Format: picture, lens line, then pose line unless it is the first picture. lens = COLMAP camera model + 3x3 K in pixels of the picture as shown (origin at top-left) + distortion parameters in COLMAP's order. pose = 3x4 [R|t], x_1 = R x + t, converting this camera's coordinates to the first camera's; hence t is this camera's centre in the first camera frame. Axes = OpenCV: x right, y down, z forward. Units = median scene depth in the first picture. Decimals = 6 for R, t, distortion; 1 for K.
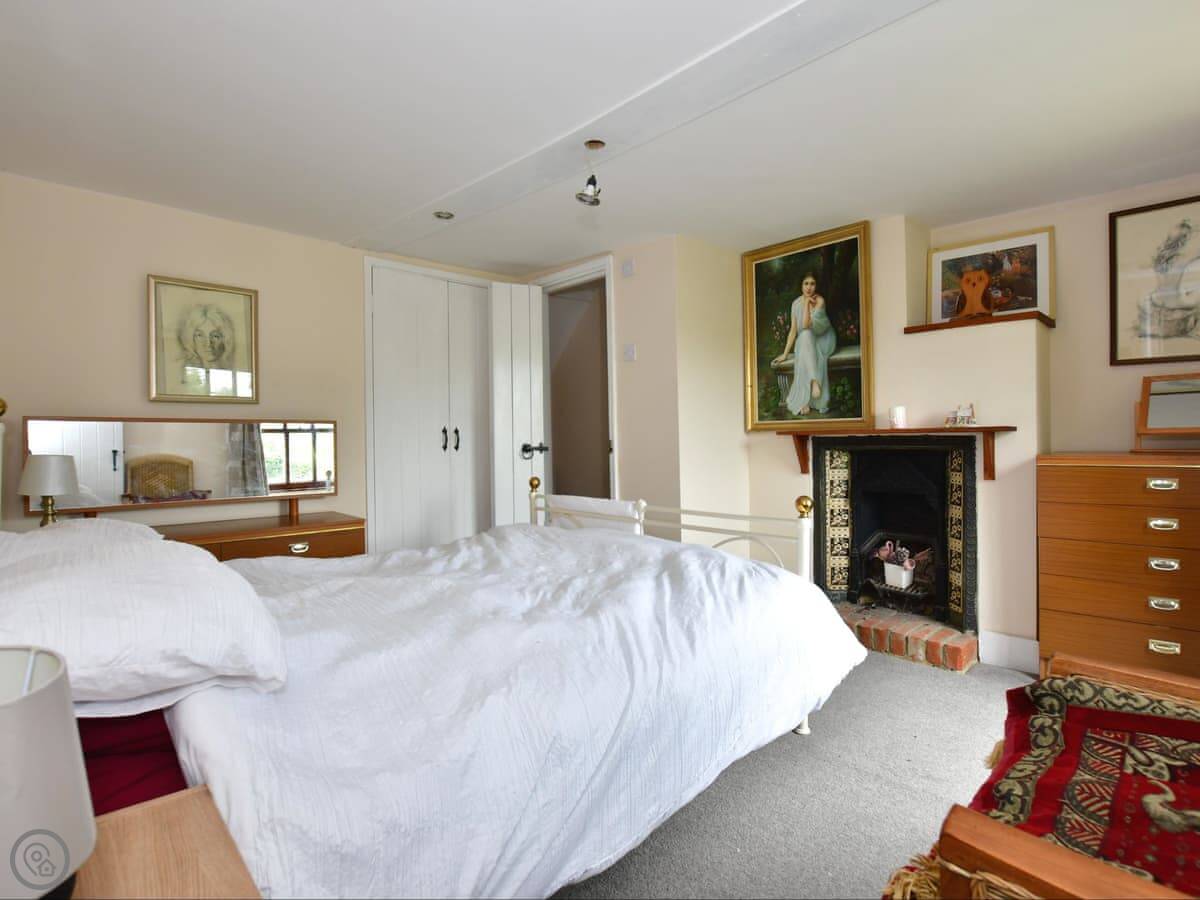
lens RADIAL K [[630.2, 0, 601.9], [0, 630.2, 455.3], [0, 0, 1]] dist [-0.030164, 0.001066]
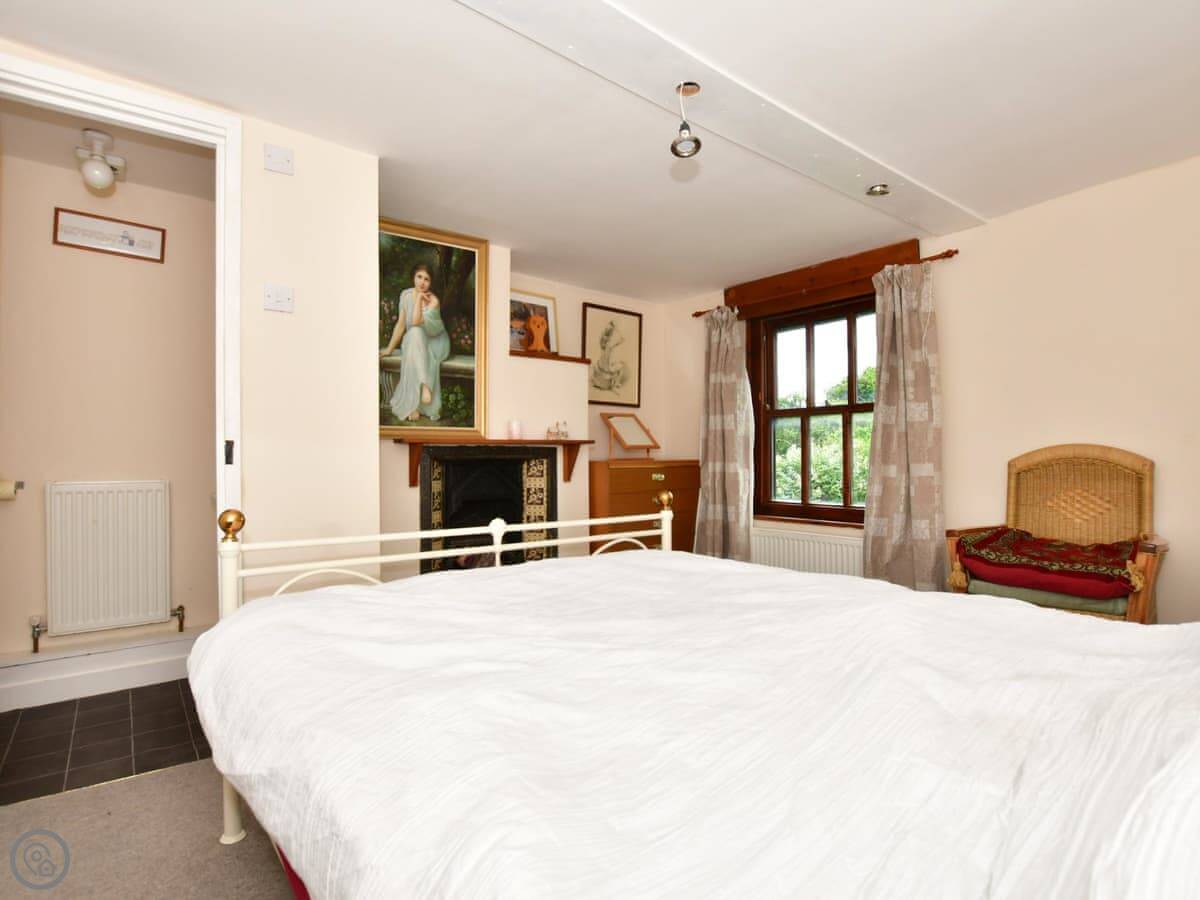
lens RADIAL K [[621.8, 0, 577.3], [0, 621.8, 453.5], [0, 0, 1]] dist [-0.027269, 0.000502]
pose [[0.094240, 0.016122, 0.995419, -0.553042], [0.024539, 0.999527, -0.018512, 0.004102], [-0.995247, 0.026171, 0.093800, 0.713270]]
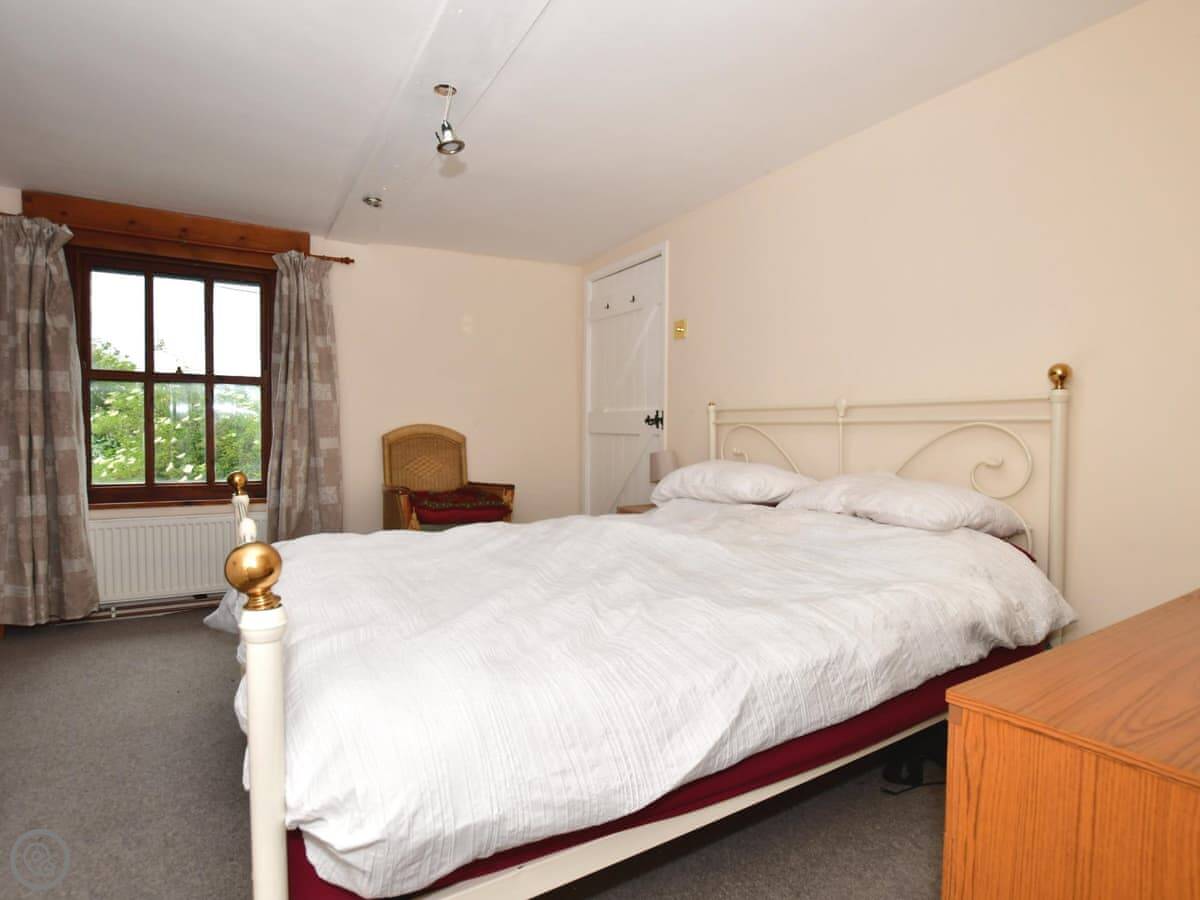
lens RADIAL K [[630.2, 0, 601.9], [0, 630.2, 455.3], [0, 0, 1]] dist [-0.030164, 0.001066]
pose [[-0.979443, -0.009315, 0.201506, -0.276573], [0.002169, 0.998389, 0.056697, -0.013995], [-0.201709, 0.055969, -0.977845, 1.217650]]
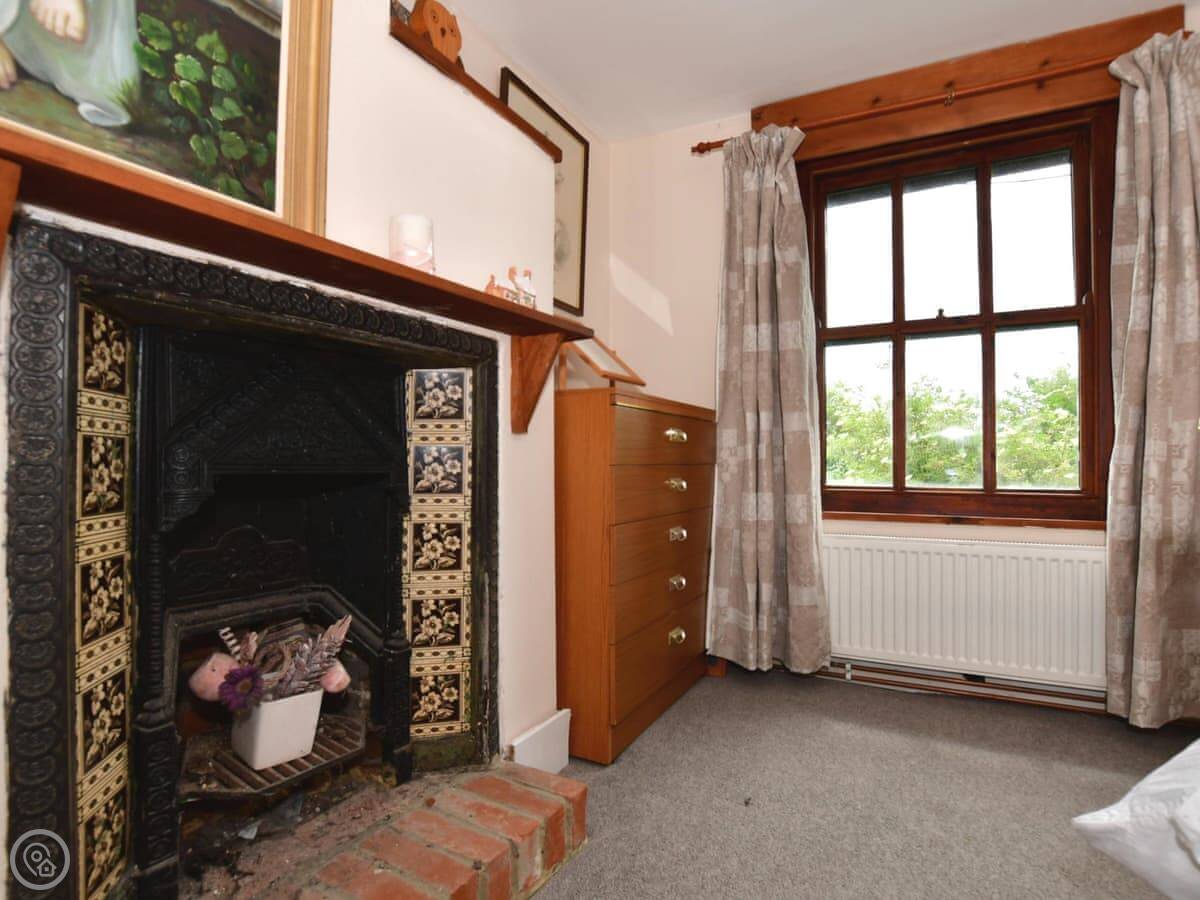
lens RADIAL K [[630.2, 0, 601.9], [0, 630.2, 455.3], [0, 0, 1]] dist [-0.030164, 0.001066]
pose [[-0.329027, 0.022838, 0.944044, 0.098638], [0.021376, 0.999631, -0.016733, 0.055372], [-0.944079, 0.014675, -0.329394, 0.919815]]
